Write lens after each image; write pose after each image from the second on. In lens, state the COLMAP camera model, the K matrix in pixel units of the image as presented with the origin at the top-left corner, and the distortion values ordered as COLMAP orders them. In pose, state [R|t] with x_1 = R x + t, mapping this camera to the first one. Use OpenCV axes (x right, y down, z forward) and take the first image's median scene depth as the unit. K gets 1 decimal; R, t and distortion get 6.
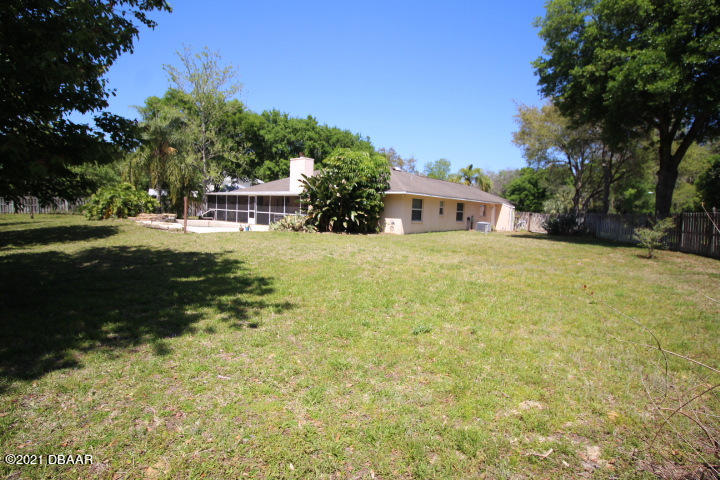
lens RADIAL K [[352.5, 0, 357.3], [0, 352.5, 238.2], [0, 0, 1]] dist [0.001990, -0.015657]
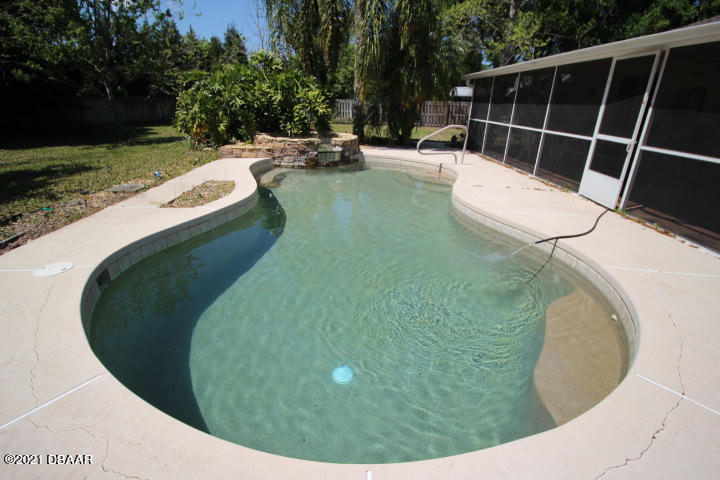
lens RADIAL K [[352.5, 0, 357.3], [0, 352.5, 238.2], [0, 0, 1]] dist [0.001990, -0.015657]
pose [[0.664368, 0.252158, -0.703584, -0.301045], [-0.064936, 0.957284, 0.281765, -0.087263], [0.744579, -0.141508, 0.652363, 0.938232]]
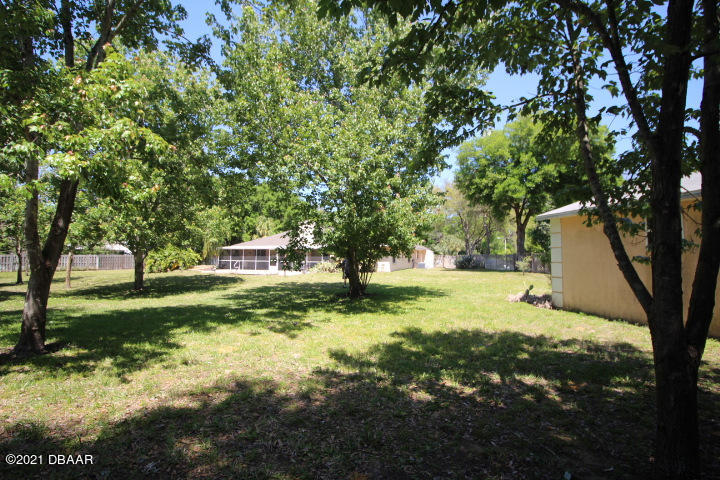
lens RADIAL K [[352.5, 0, 357.3], [0, 352.5, 238.2], [0, 0, 1]] dist [0.001990, -0.015657]
pose [[0.943544, -0.015827, 0.330870, -0.548412], [0.057858, 0.991377, -0.117574, 0.018418], [-0.326156, 0.130080, 0.936323, -0.470578]]
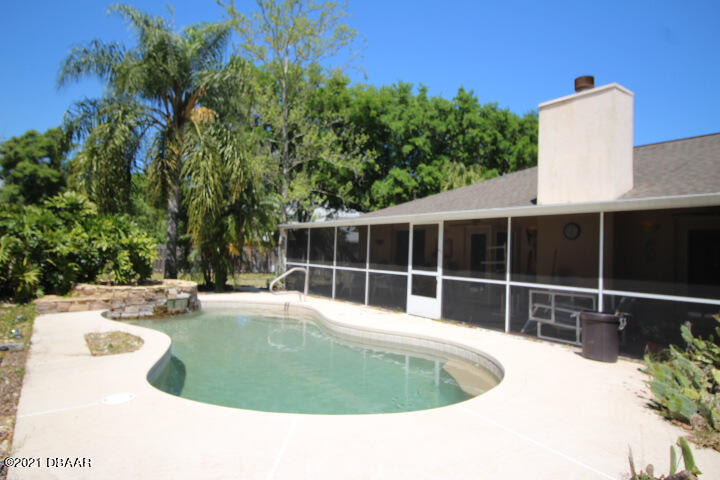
lens RADIAL K [[435.3, 0, 357.6], [0, 435.3, 238.2], [0, 0, 1]] dist [-0.000253, 0.000041]
pose [[0.971488, -0.017720, -0.236426, -0.330683], [-0.011670, 0.992420, -0.122337, -0.075618], [0.236801, 0.121608, 0.963917, 0.778001]]
